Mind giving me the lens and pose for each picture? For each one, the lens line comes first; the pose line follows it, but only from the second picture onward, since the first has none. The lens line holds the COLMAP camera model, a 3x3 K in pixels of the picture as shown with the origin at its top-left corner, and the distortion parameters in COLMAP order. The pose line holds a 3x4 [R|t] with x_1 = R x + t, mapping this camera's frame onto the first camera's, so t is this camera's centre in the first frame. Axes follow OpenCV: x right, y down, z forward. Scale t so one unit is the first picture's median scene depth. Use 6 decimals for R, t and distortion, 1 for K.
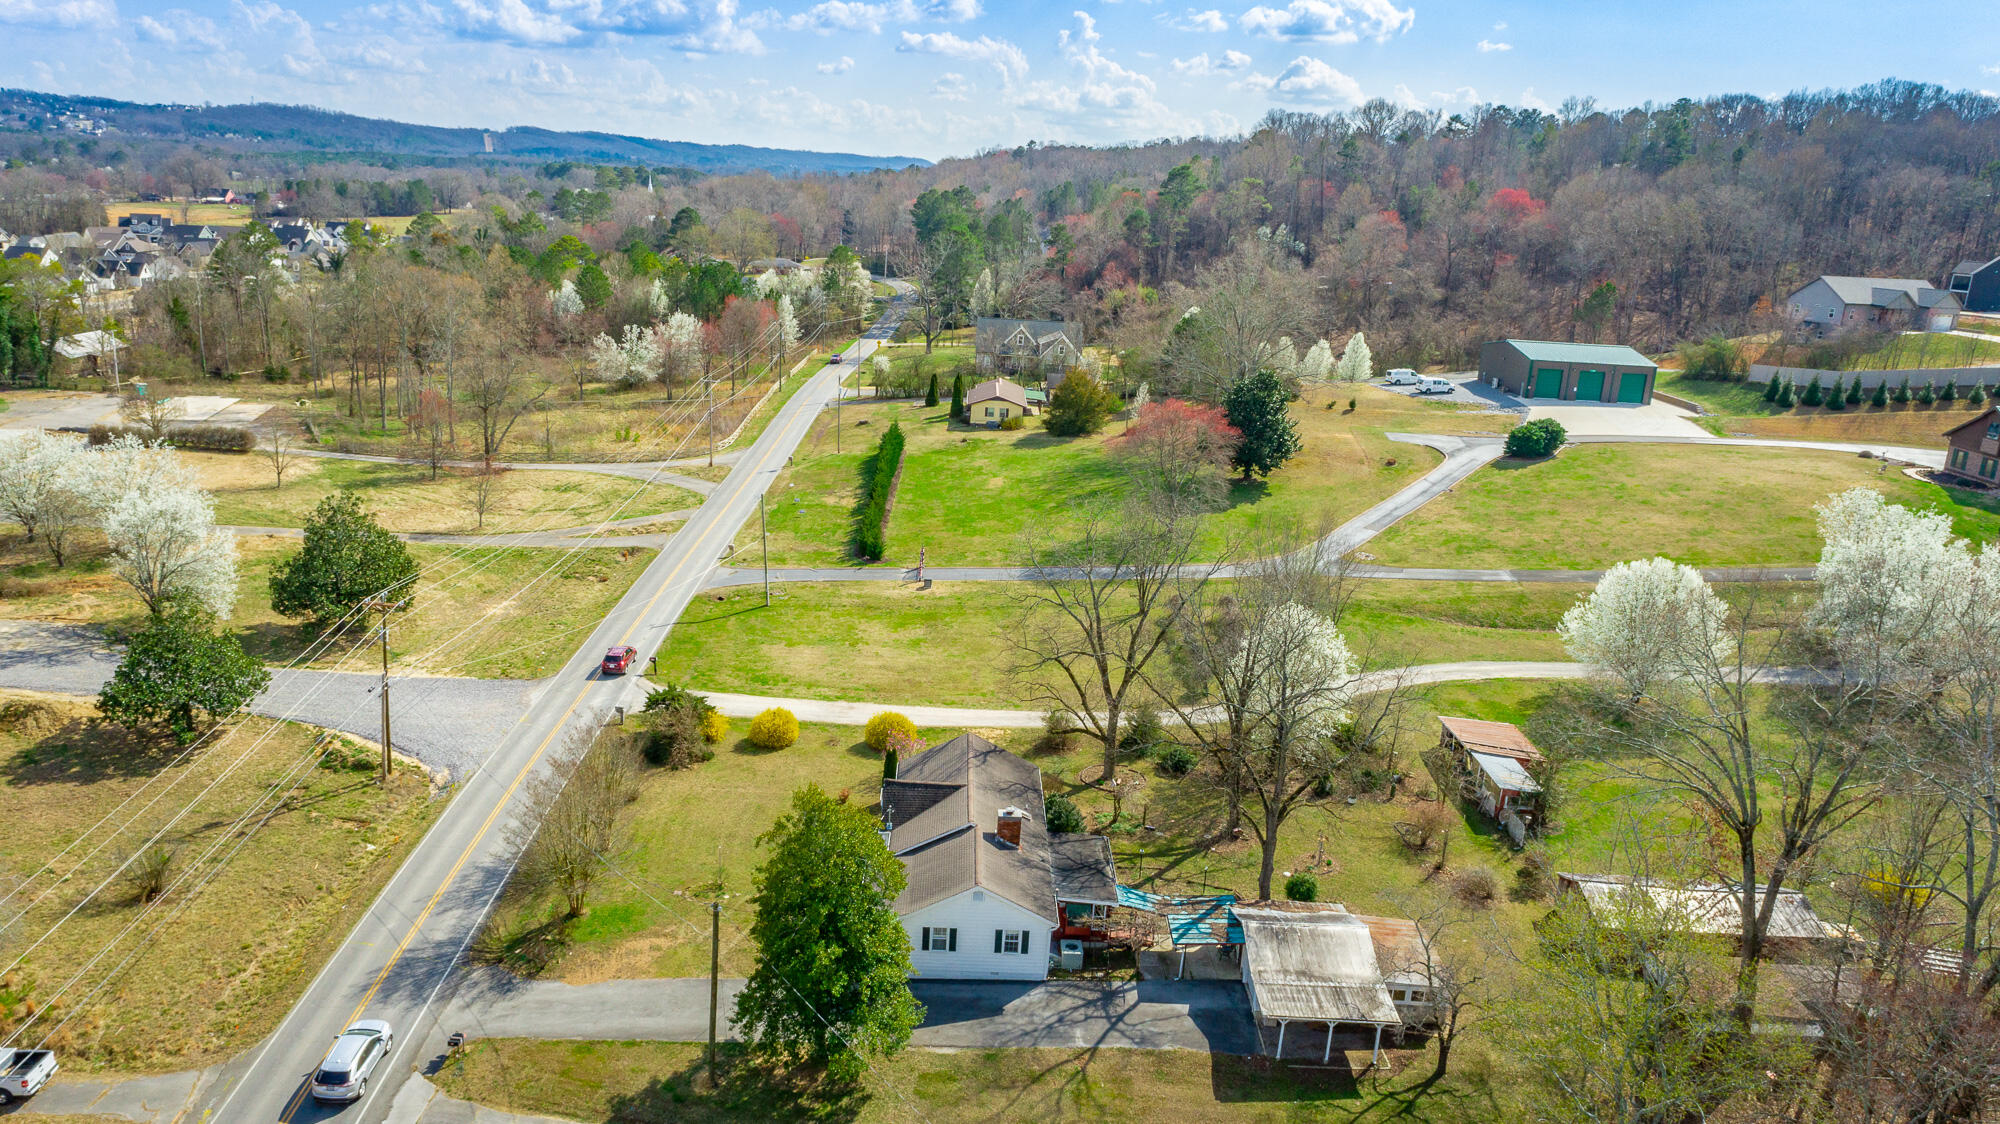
lens RADIAL K [[1367.8, 0, 972.5], [0, 1367.8, 560.6], [0, 0, 1]] dist [-0.010161, -0.001875]
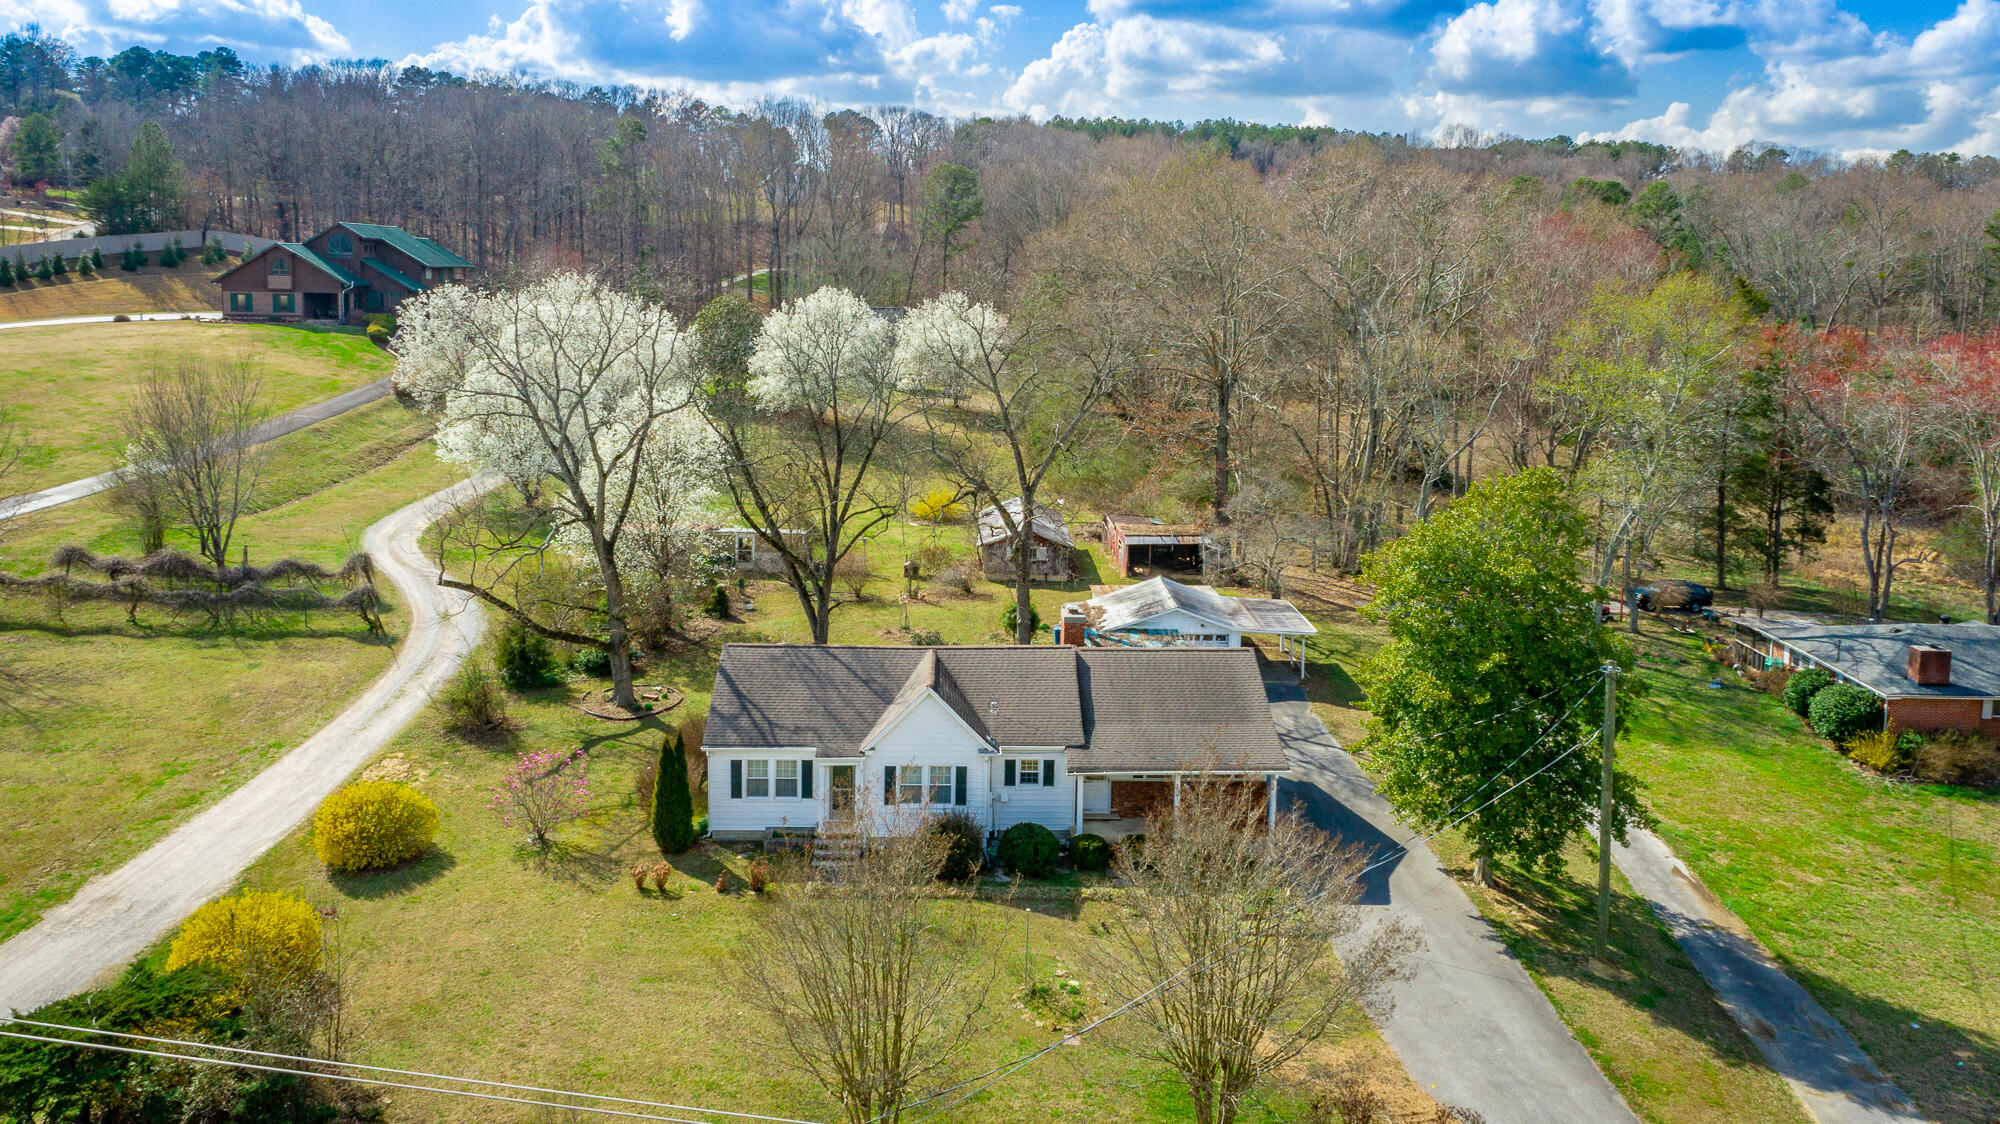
lens RADIAL K [[1404.5, 0, 1006.0], [0, 1404.5, 429.4], [0, 0, 1]] dist [-0.003211, 0.003635]
pose [[-0.028397, -0.163684, 0.986104, -0.325500], [0.252891, 0.953233, 0.165510, -0.015665], [-0.967078, 0.254077, 0.014325, 0.491646]]
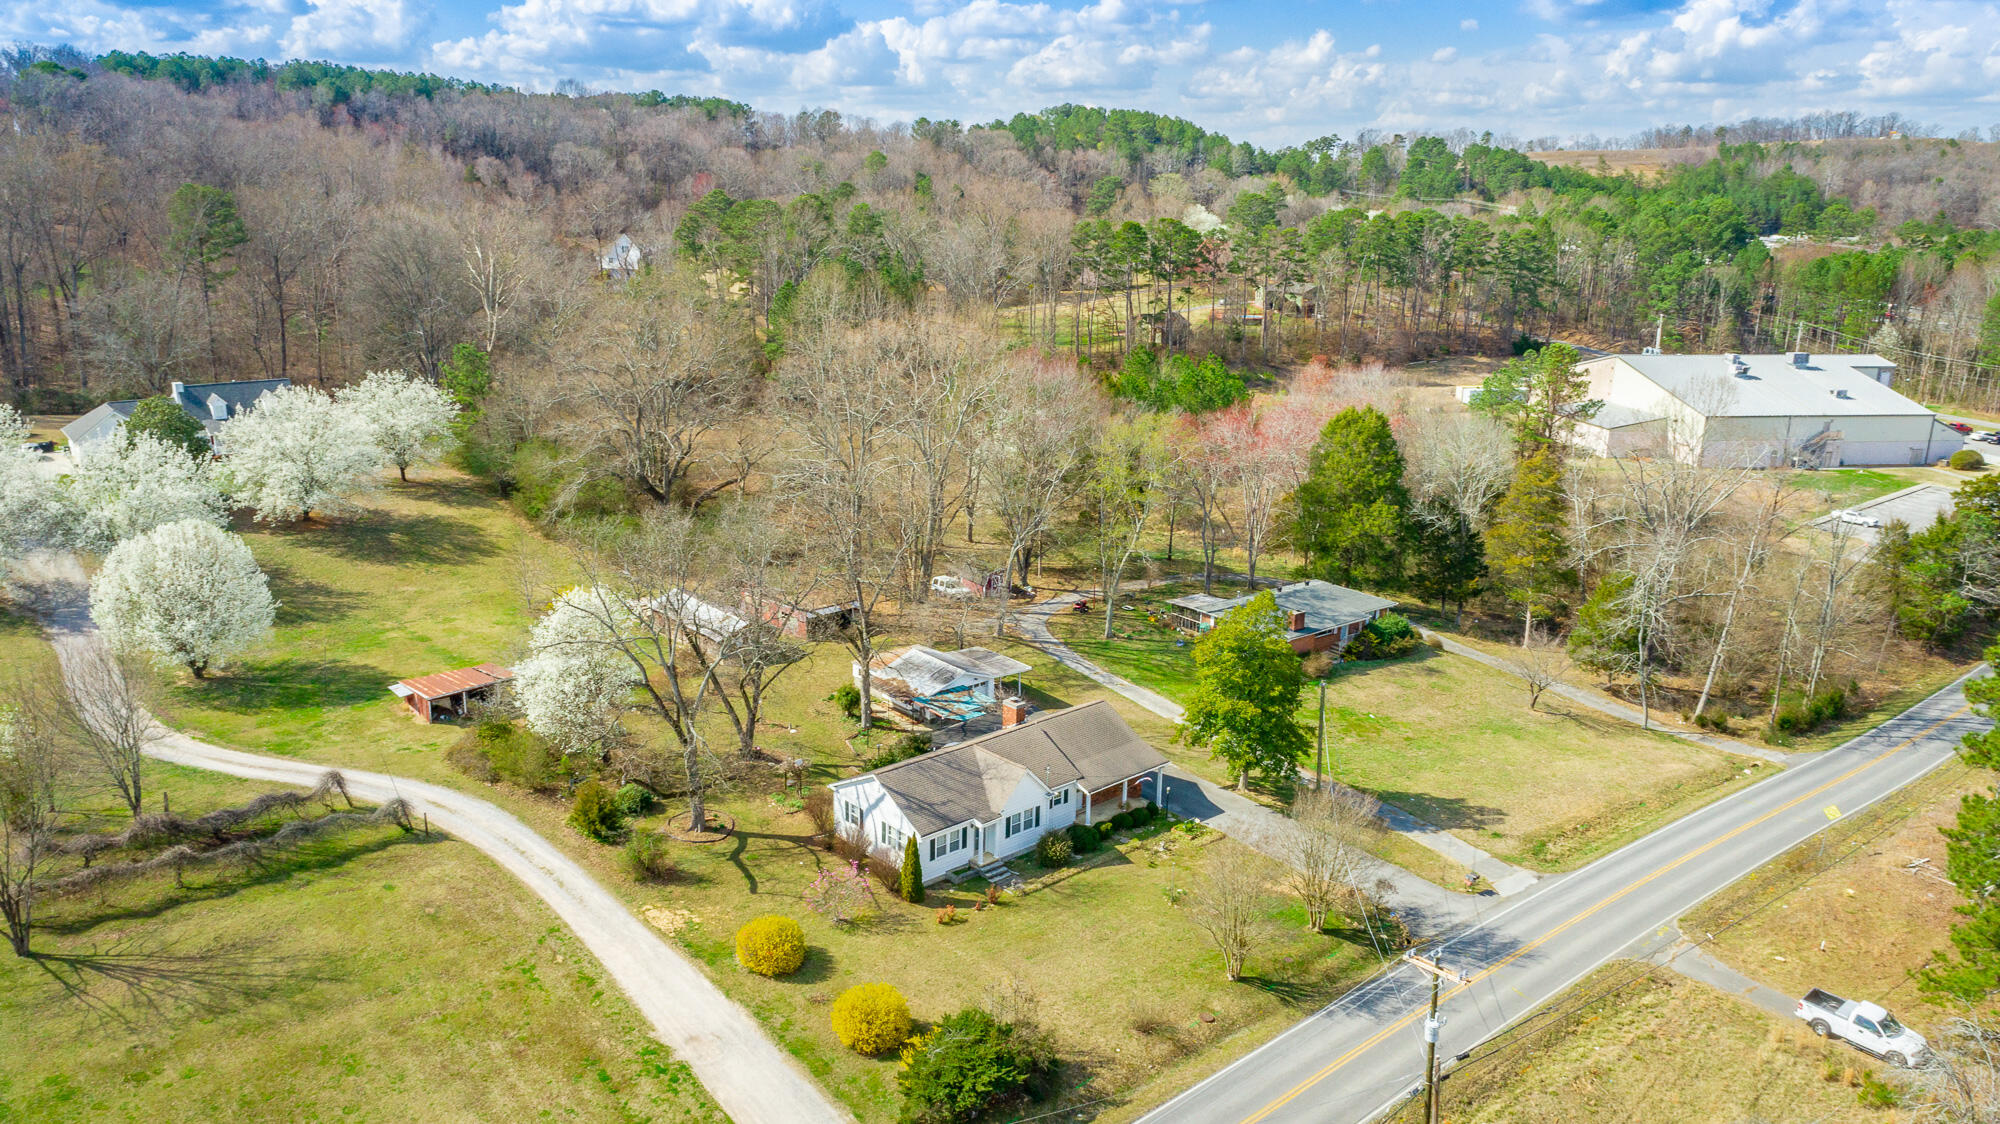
lens RADIAL K [[1404.7, 0, 998.7], [0, 1404.7, 570.2], [0, 0, 1]] dist [-0.008627, 0.006535]
pose [[-0.651810, -0.265024, 0.710567, -0.391842], [0.155523, 0.870327, 0.467272, -0.238872], [-0.742264, 0.415082, -0.526071, 0.788960]]
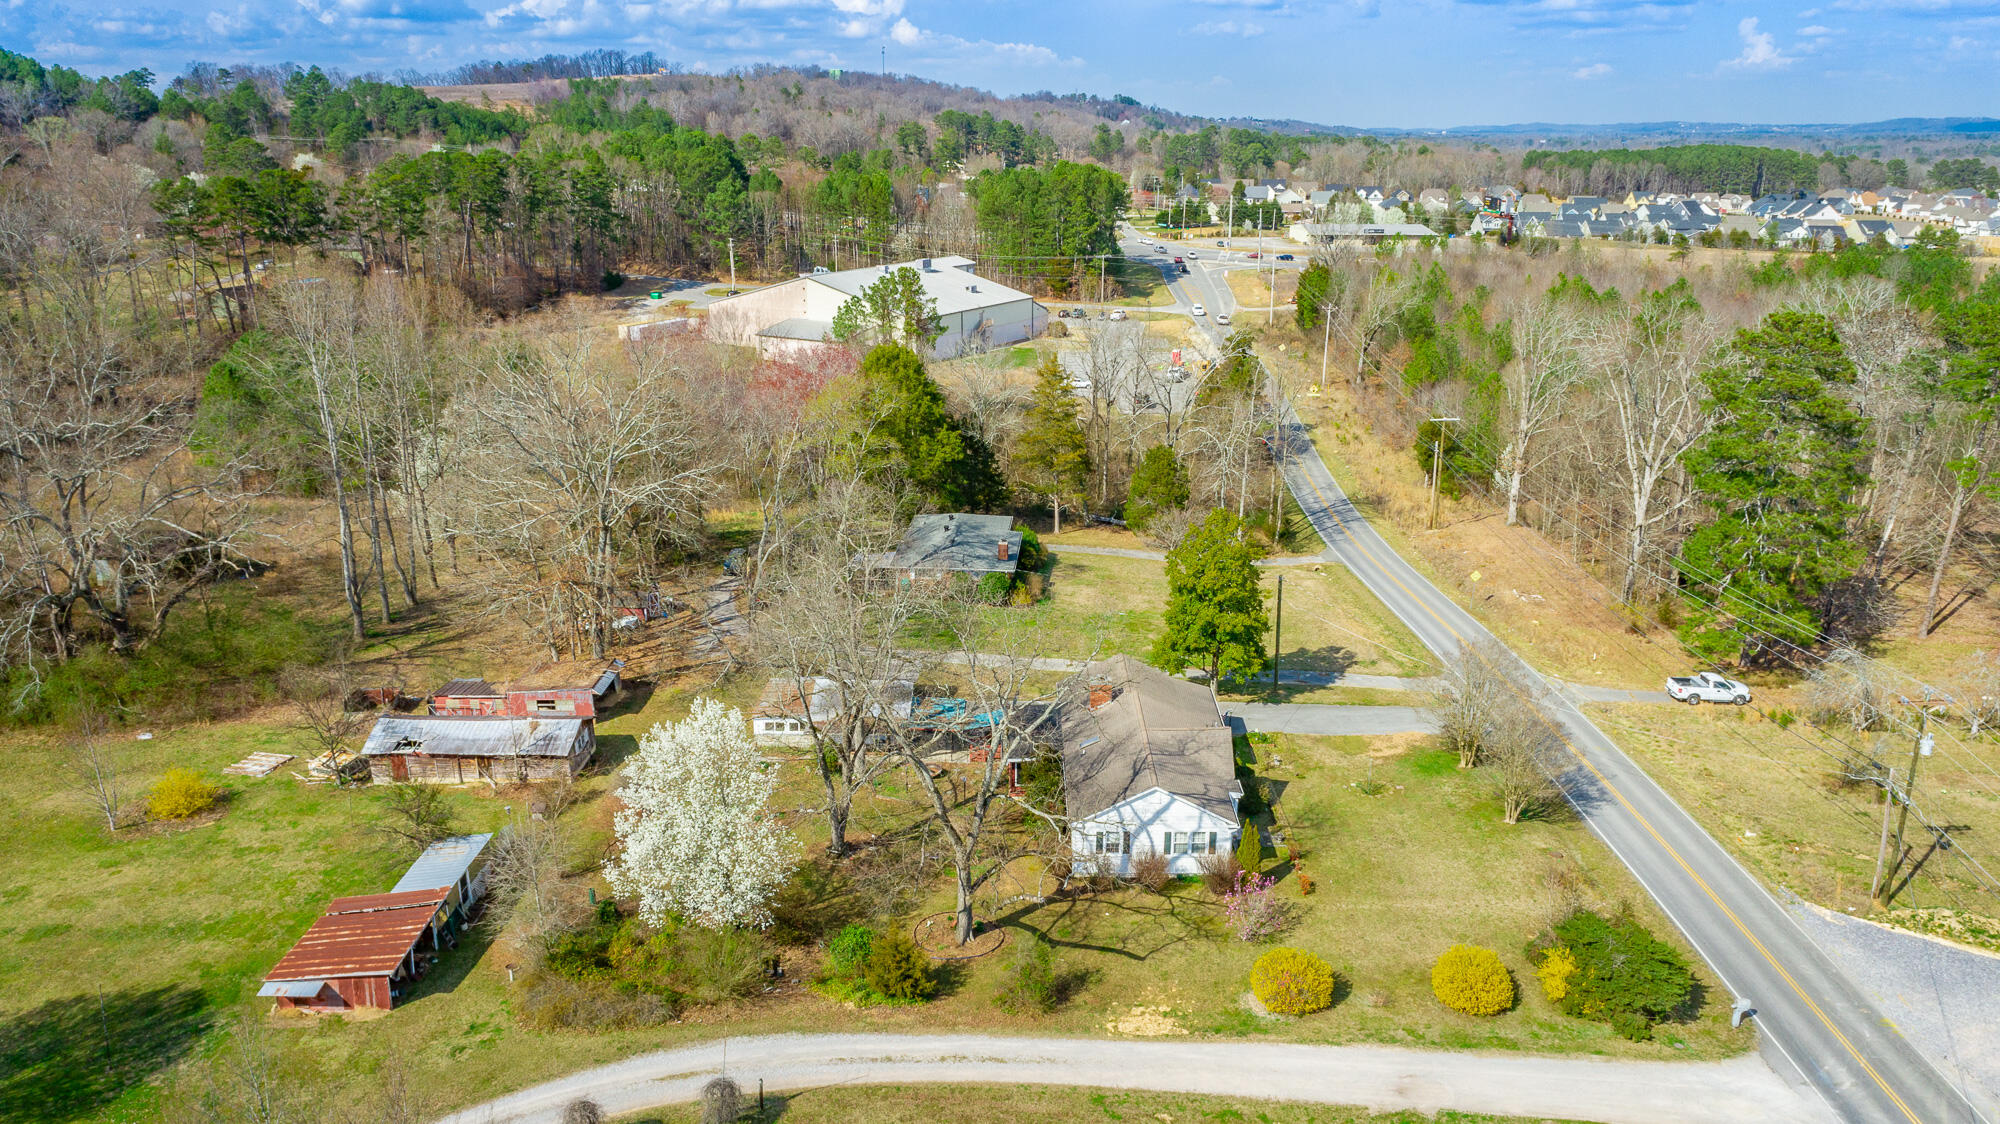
lens RADIAL K [[1369.4, 0, 1007.6], [0, 1369.4, 563.9], [0, 0, 1]] dist [-0.006152, 0.005576]
pose [[-0.998557, -0.053532, -0.004279, 0.058360], [-0.046972, 0.832004, 0.552777, -0.254172], [-0.026031, 0.552180, -0.833318, 0.931377]]
